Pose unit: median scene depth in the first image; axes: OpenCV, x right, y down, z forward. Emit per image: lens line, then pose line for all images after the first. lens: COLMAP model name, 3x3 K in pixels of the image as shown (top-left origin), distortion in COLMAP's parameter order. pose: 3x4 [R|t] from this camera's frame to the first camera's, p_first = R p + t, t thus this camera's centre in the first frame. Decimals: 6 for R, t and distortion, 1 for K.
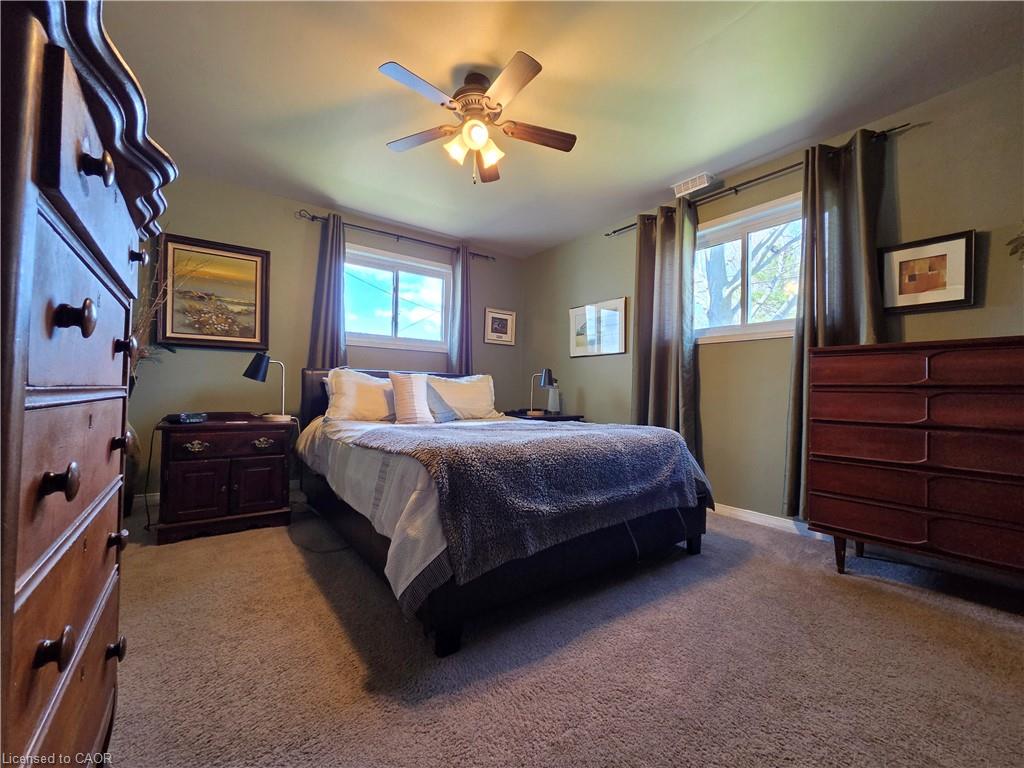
lens RADIAL K [[418.4, 0, 518.6], [0, 418.4, 384.1], [0, 0, 1]] dist [0.002027, -0.000043]
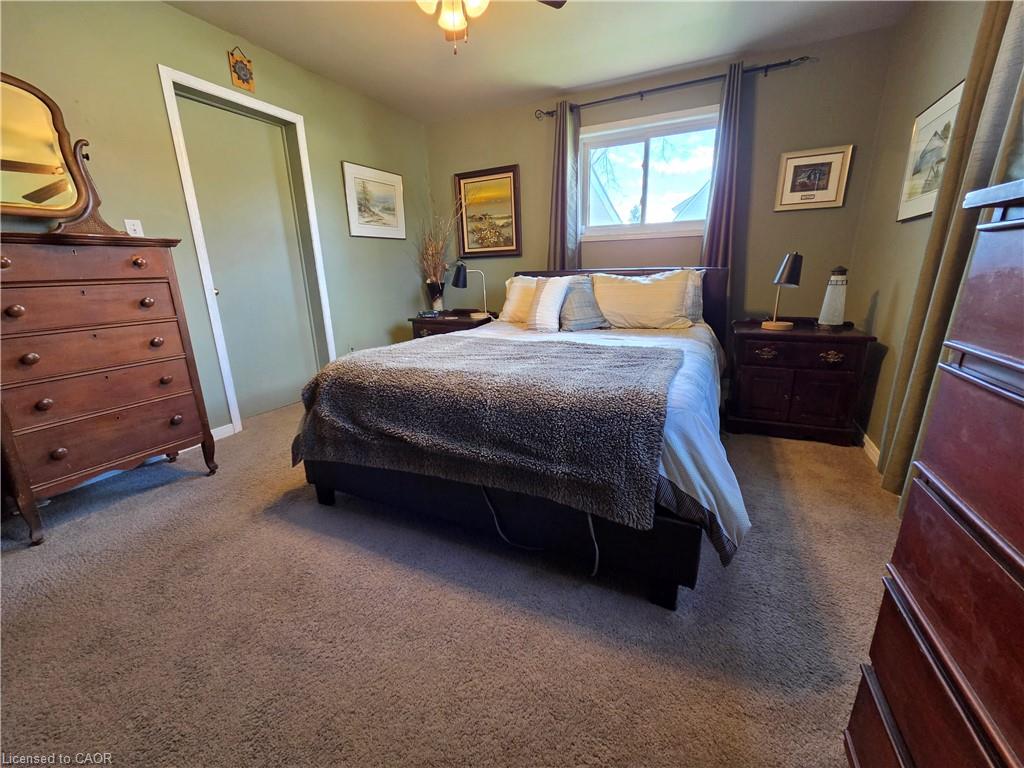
lens RADIAL K [[418.4, 0, 514.9], [0, 418.4, 383.6], [0, 0, 1]] dist [0.002027, -0.000043]
pose [[0.460999, 0.201952, -0.864115, 0.522531], [0.045050, 0.967178, 0.250073, -0.026856], [0.886256, -0.154212, 0.436770, 0.424192]]
